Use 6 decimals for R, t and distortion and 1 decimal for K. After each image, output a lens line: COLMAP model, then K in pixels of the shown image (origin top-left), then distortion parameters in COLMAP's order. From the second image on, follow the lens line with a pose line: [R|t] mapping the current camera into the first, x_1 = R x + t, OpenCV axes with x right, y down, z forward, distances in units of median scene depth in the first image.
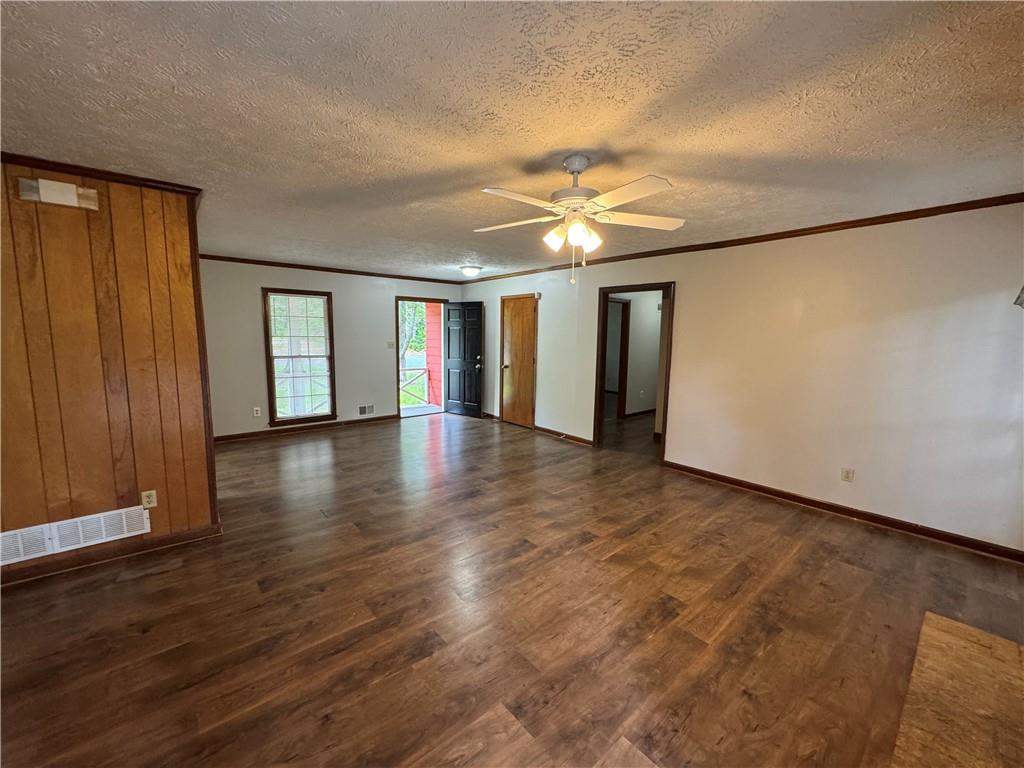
lens RADIAL K [[409.0, 0, 512.5], [0, 409.0, 383.5], [0, 0, 1]] dist [-0.001284, -0.000132]
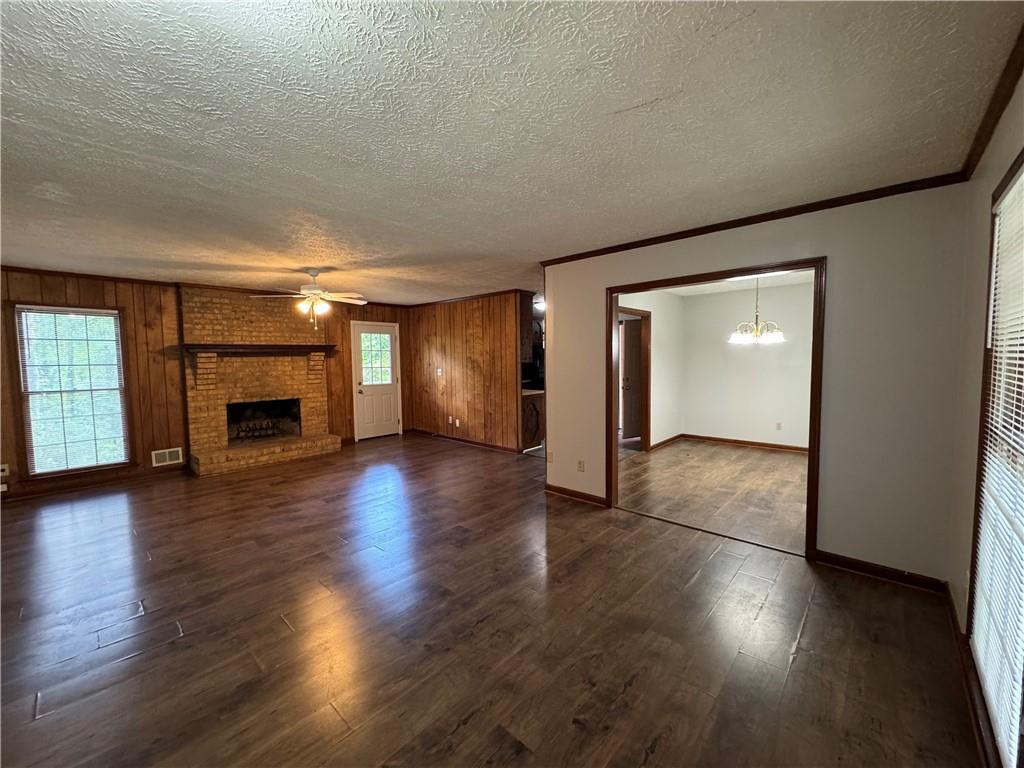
lens RADIAL K [[409.0, 0, 512.5], [0, 409.0, 383.5], [0, 0, 1]] dist [-0.001284, -0.000132]
pose [[-0.992205, 0.006125, -0.124467, -0.449480], [-0.016538, 0.983485, 0.180234, -0.290626], [0.123515, 0.180887, -0.975717, 2.515241]]
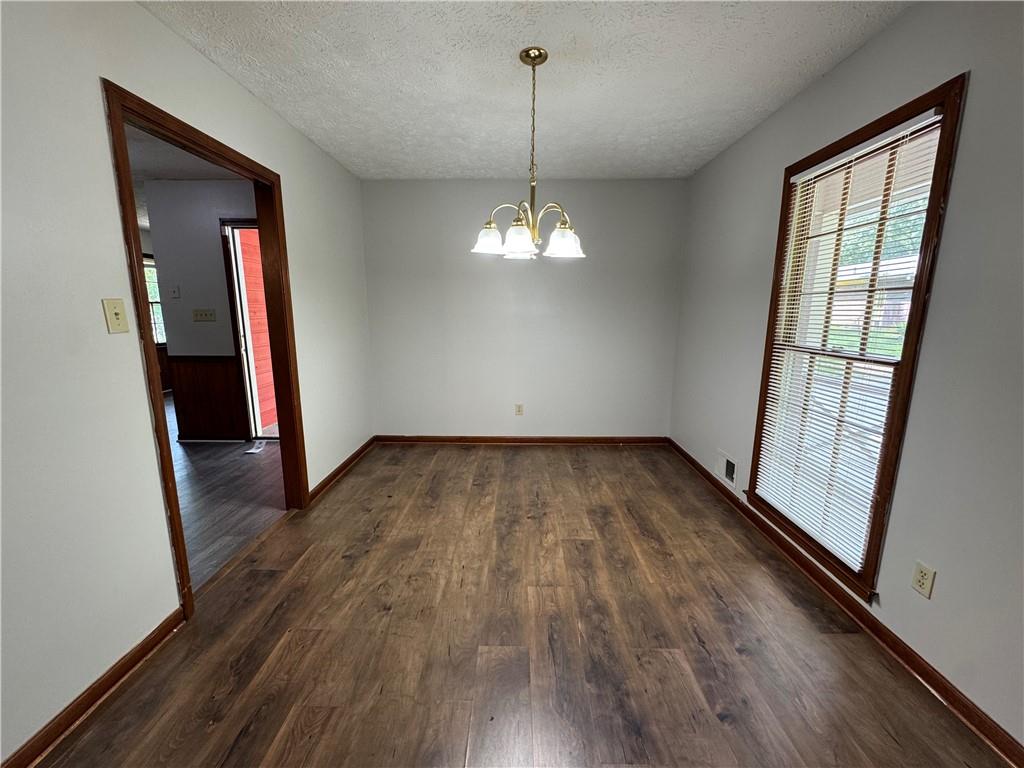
lens RADIAL K [[409.7, 0, 512.0], [0, 409.7, 384.0], [0, 0, 1]] dist [-0.002766, -0.000029]
pose [[-0.661649, 0.117584, -0.740536, -1.074934], [-0.105606, 0.963169, 0.247290, -0.128883], [0.742339, 0.241825, -0.624863, 1.449371]]
